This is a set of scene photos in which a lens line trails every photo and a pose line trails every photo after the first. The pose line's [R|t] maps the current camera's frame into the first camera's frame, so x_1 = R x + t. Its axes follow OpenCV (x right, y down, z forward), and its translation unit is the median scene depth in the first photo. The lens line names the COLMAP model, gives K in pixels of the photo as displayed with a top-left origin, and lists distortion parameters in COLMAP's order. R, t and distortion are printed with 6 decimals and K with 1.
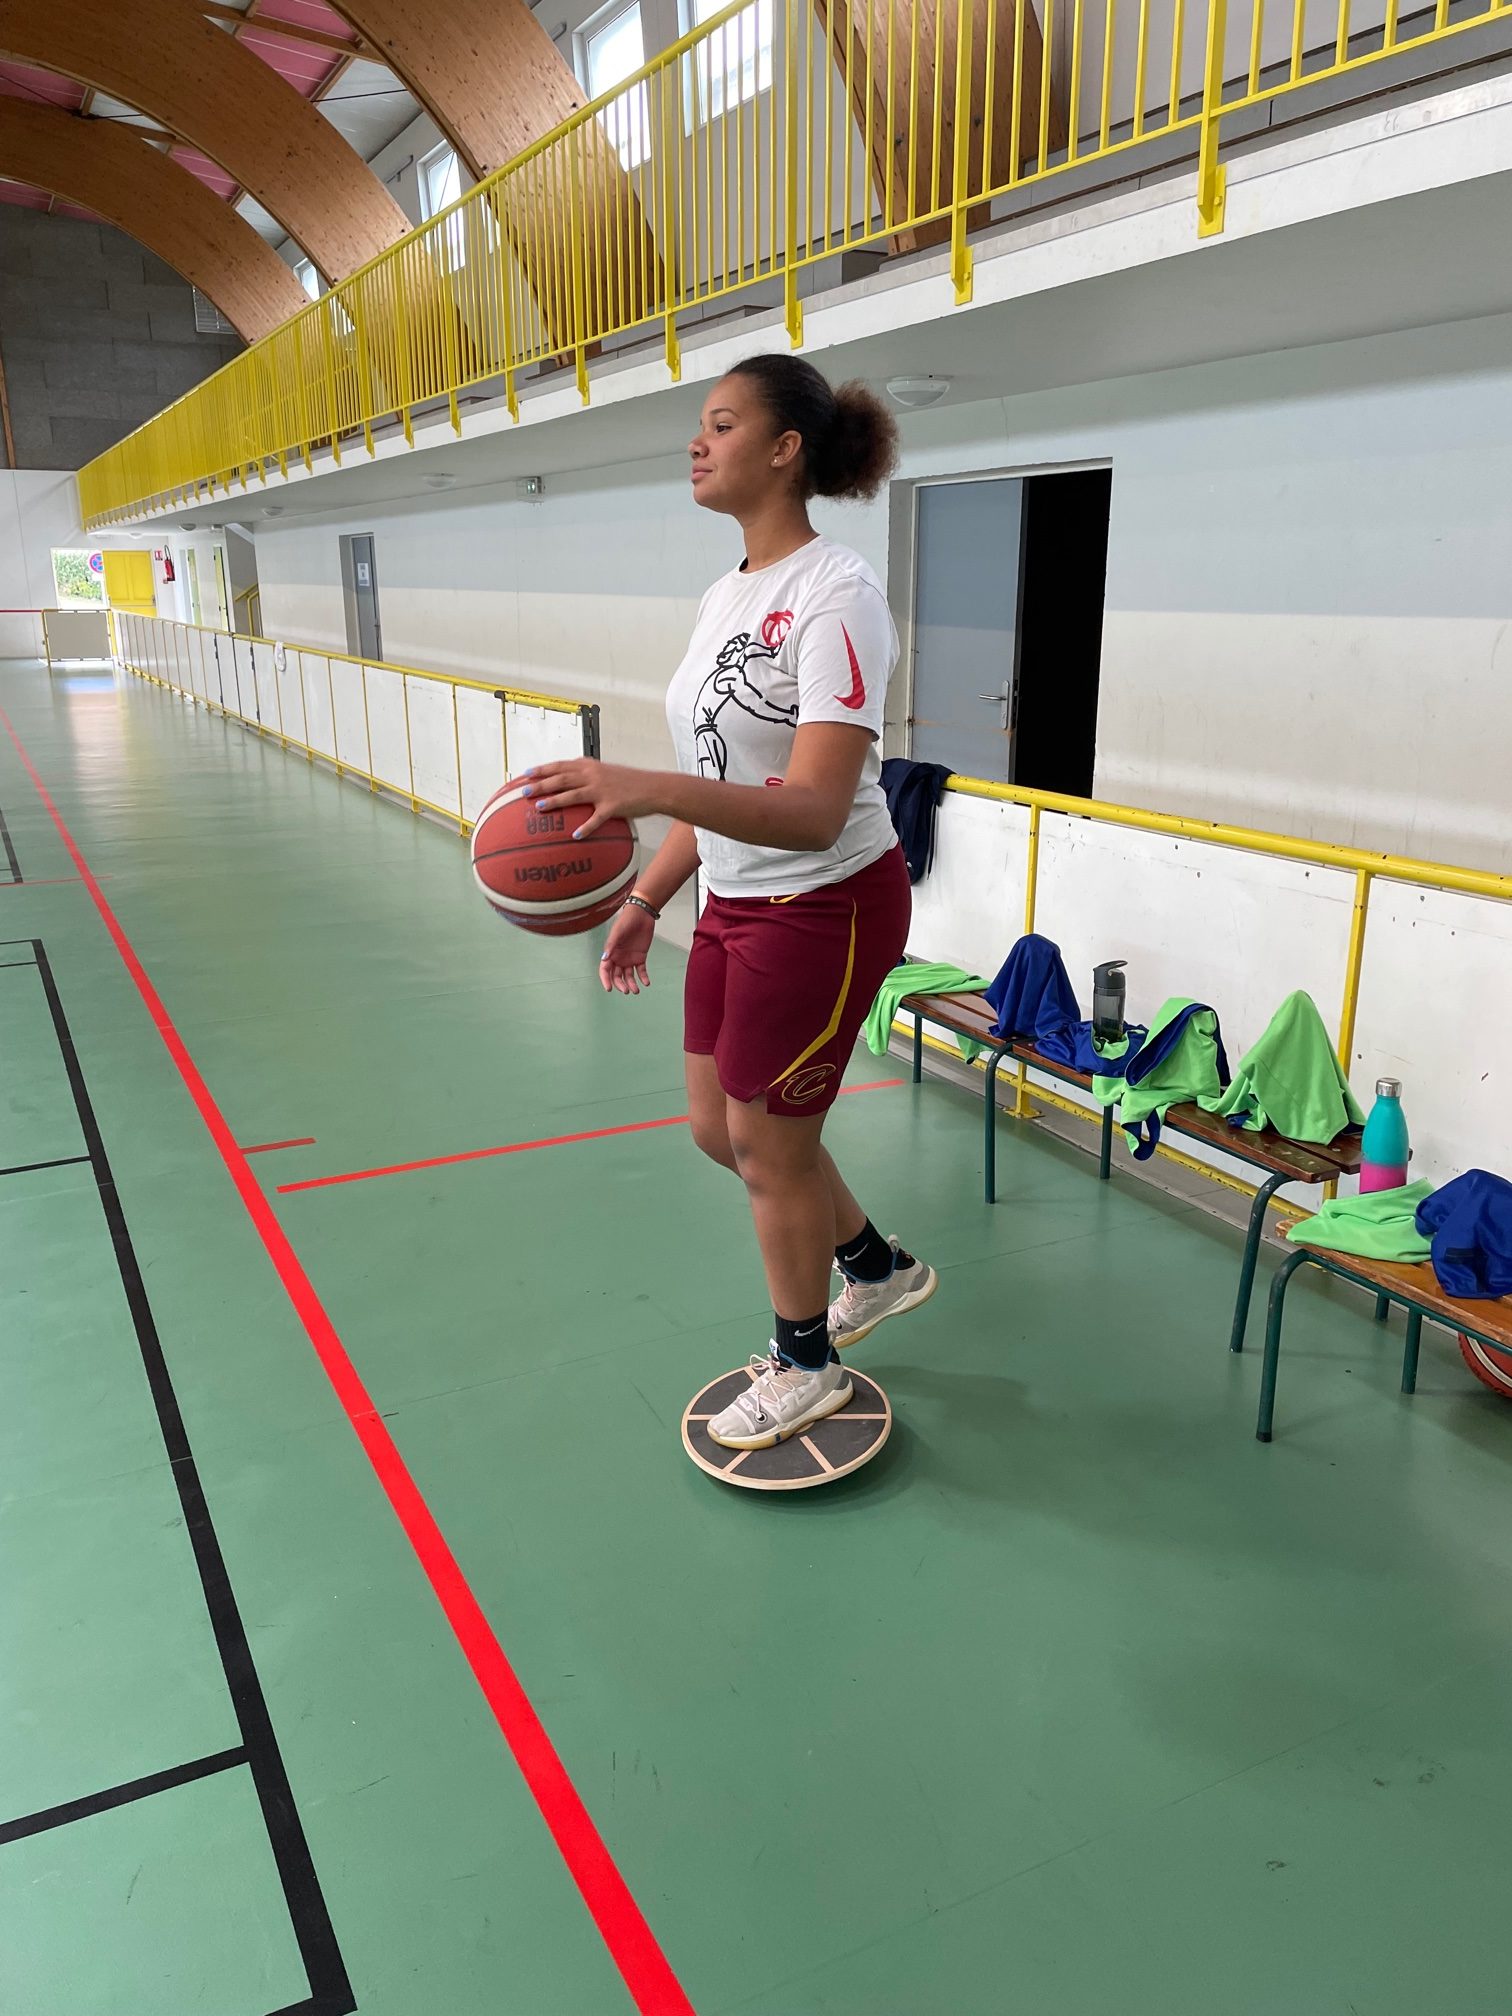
lens RADIAL K [[1516.3, 0, 753.1], [0, 1516.3, 1007.7], [0, 0, 1]] dist [0.082537, -0.092599]
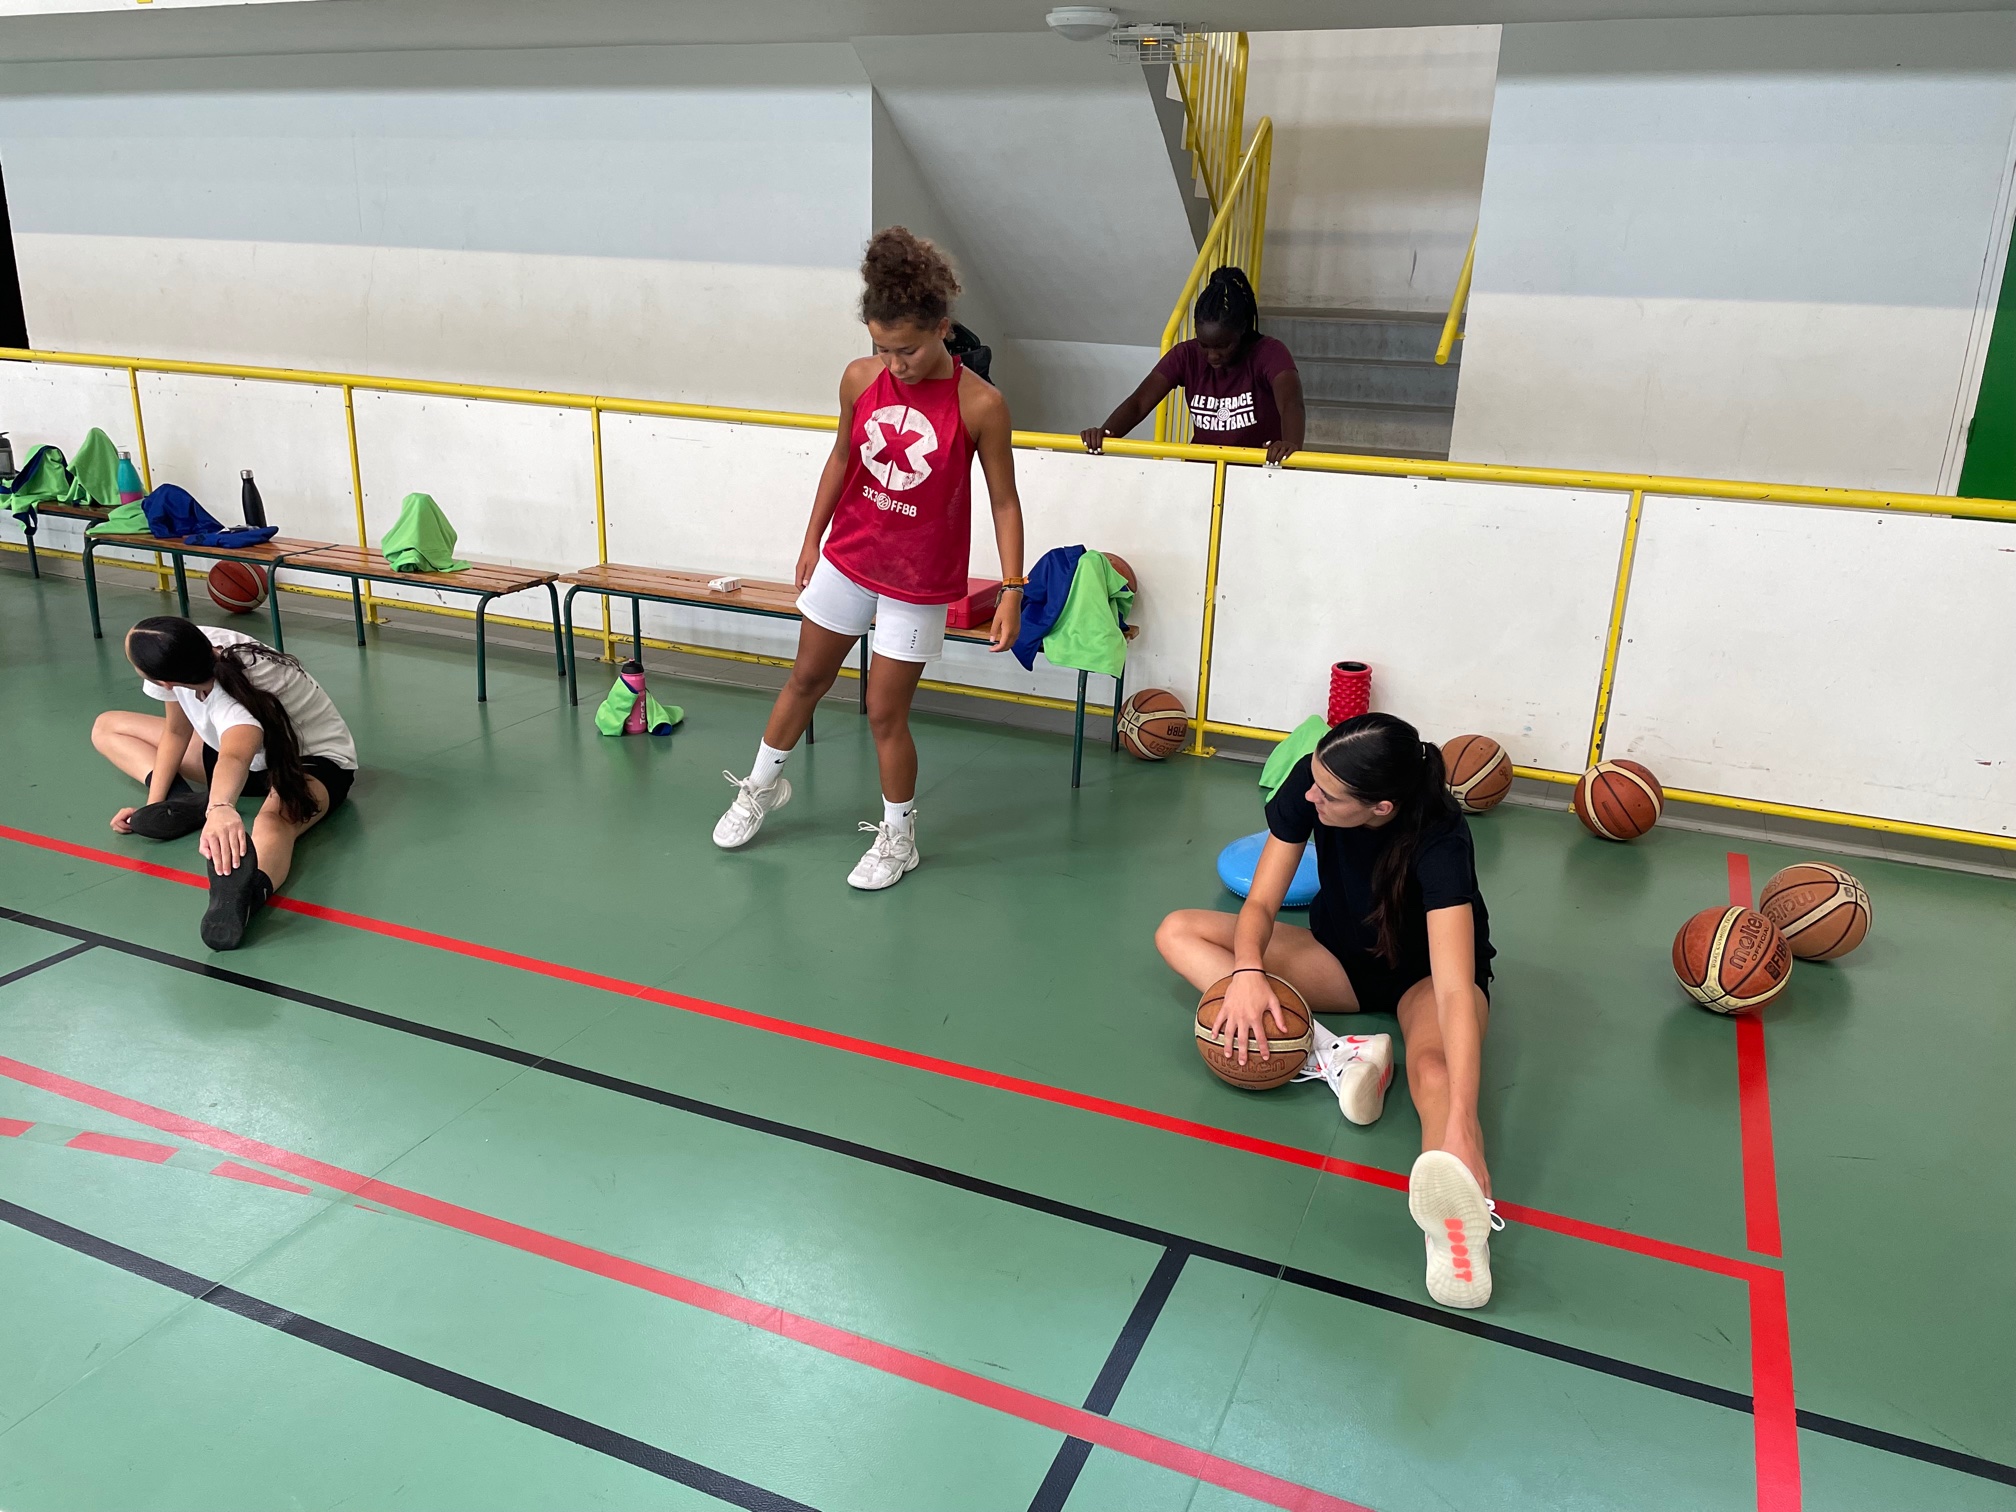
lens RADIAL K [[1516.3, 0, 1012.9], [0, 1516.3, 752.3], [0, 0, 1]] dist [0.082537, -0.092599]
pose [[0.772480, -0.177371, 0.609766, -0.004257], [0.144411, 0.984109, 0.103316, 0.333653], [-0.618402, 0.008247, 0.785819, -1.146732]]
